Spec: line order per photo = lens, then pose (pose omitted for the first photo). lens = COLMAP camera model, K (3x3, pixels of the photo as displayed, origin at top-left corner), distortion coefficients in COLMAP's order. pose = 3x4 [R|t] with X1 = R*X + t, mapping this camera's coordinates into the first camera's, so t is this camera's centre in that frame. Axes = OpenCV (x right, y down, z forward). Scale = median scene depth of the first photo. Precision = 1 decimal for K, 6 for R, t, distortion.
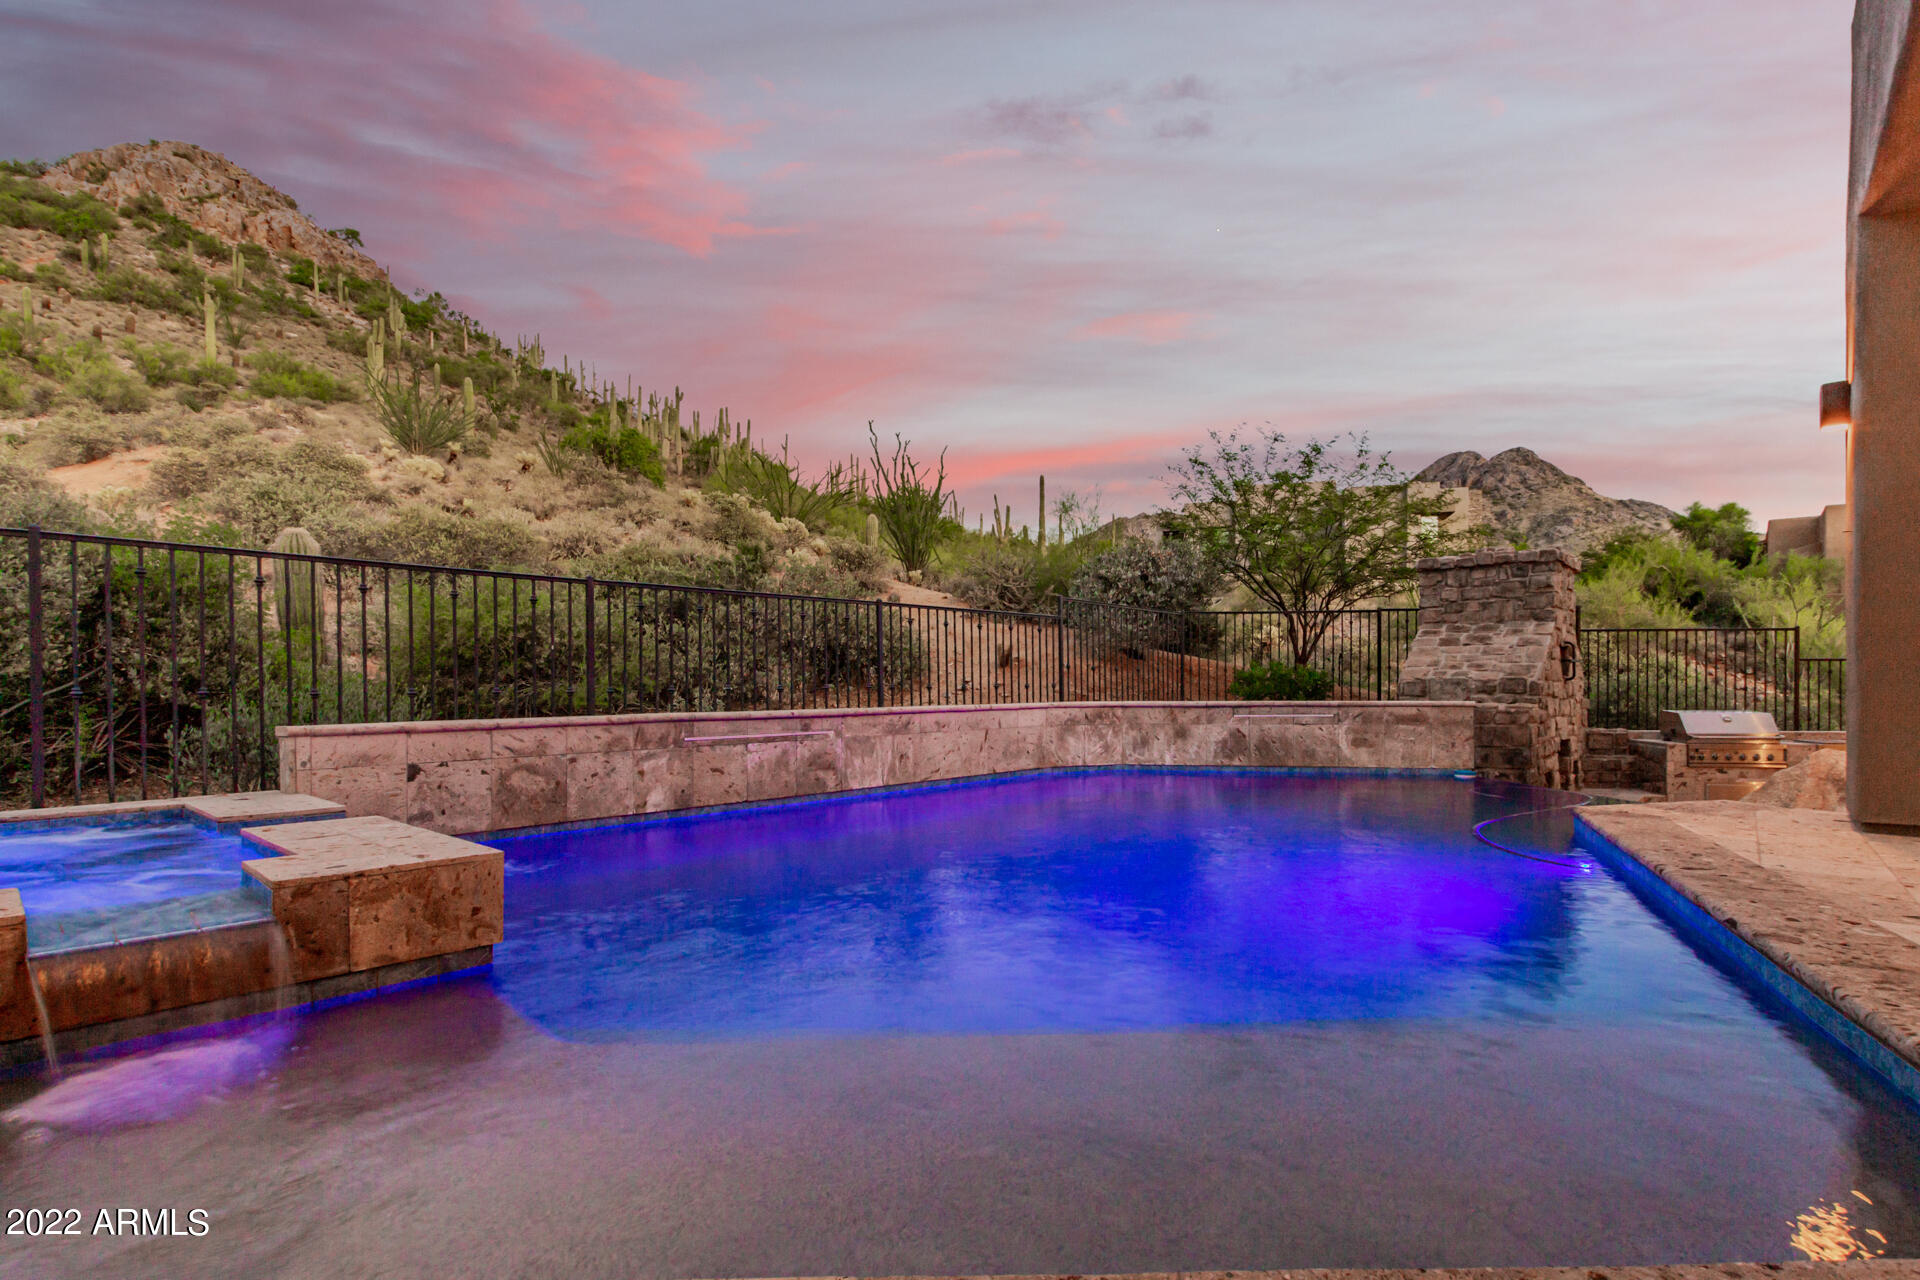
lens RADIAL K [[902.6, 0, 1006.8], [0, 902.6, 693.9], [0, 0, 1]] dist [0.001903, -0.000388]
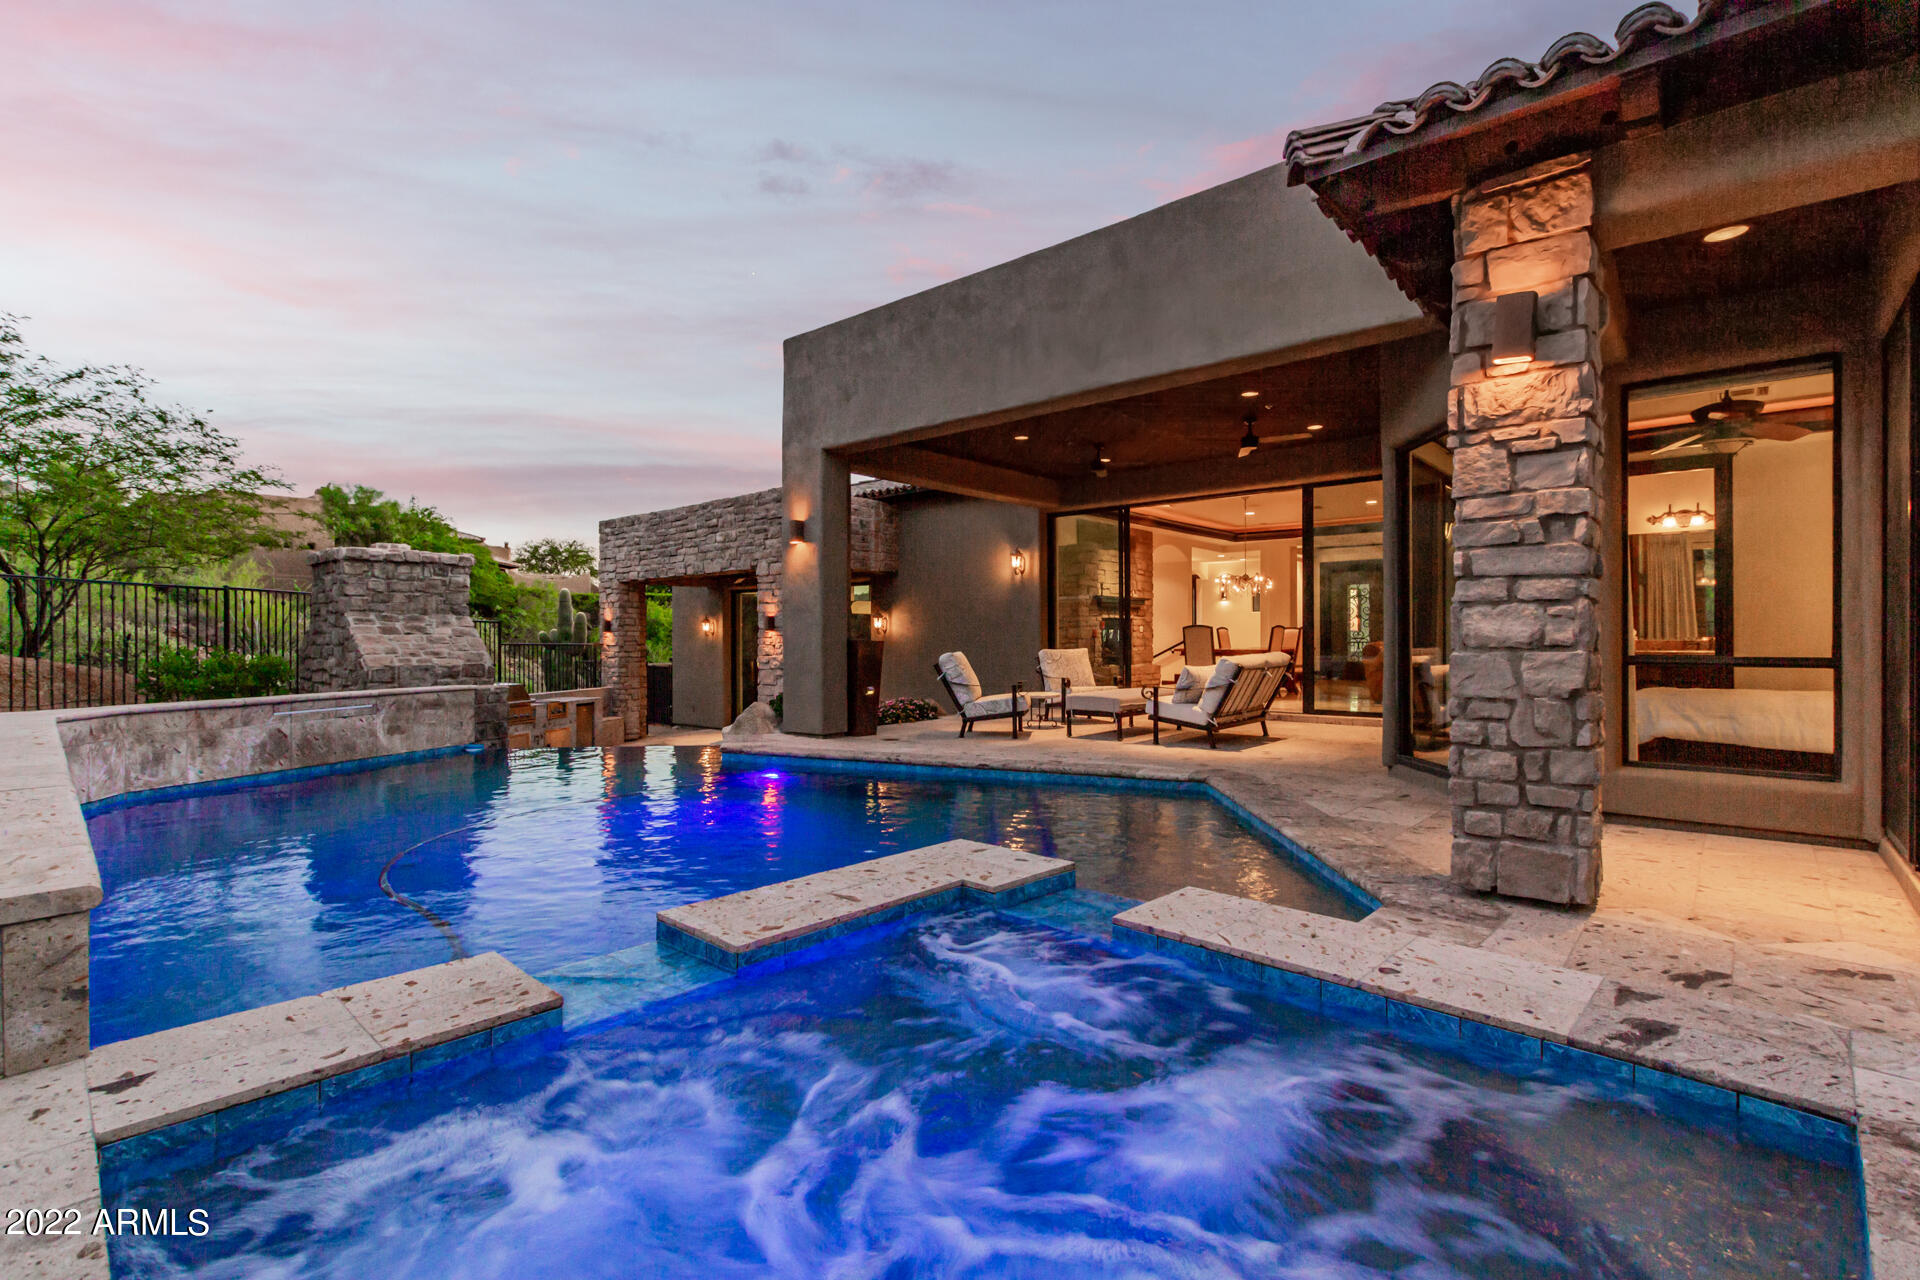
lens RADIAL K [[887.2, 0, 966.1], [0, 887.2, 639.7], [0, 0, 1]] dist [0.003344, -0.000129]
pose [[0.030040, 0.006471, 0.999528, -0.213452], [0.013250, 0.999889, -0.006871, -0.011907], [-0.999461, 0.013450, 0.029951, 0.111685]]
